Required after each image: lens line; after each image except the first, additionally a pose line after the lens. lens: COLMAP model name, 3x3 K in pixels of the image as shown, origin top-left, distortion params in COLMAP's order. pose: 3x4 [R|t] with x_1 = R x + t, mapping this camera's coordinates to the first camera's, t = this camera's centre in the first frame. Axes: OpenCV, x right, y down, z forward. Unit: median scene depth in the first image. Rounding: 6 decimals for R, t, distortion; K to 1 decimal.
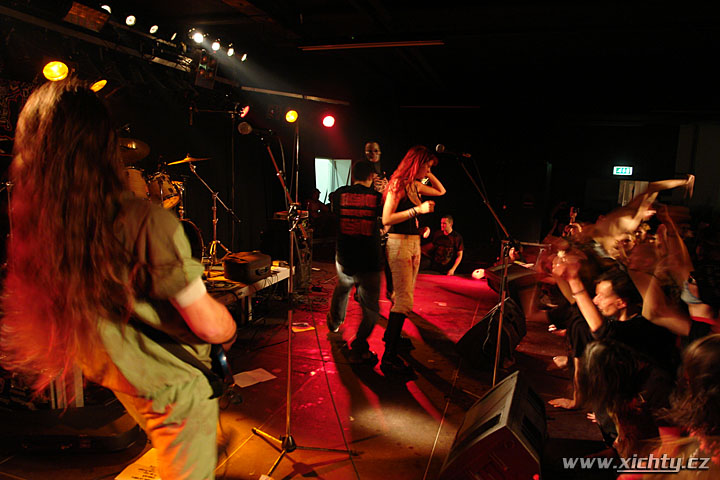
lens RADIAL K [[504.8, 0, 360.0], [0, 504.8, 240.0], [0, 0, 1]] dist [-0.101376, 0.069369]
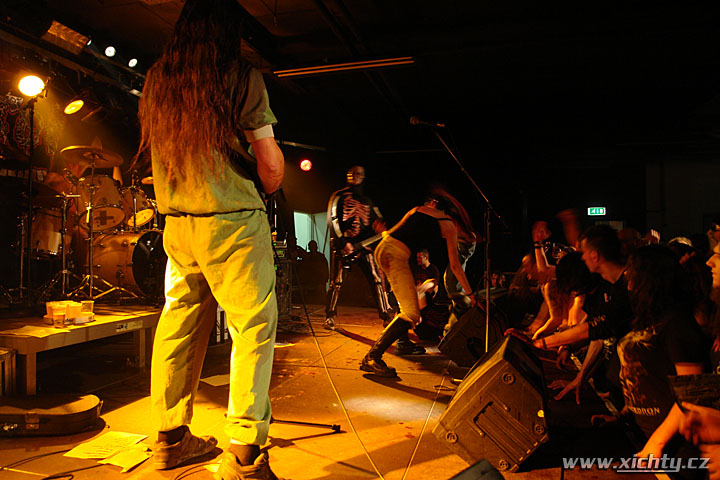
lens RADIAL K [[504.8, 0, 360.0], [0, 504.8, 240.0], [0, 0, 1]] dist [-0.101376, 0.069369]
pose [[0.998581, -0.035215, 0.039949, 0.001988], [0.041241, 0.985968, -0.161759, 0.154006], [-0.033692, 0.163177, 0.986021, 0.035865]]
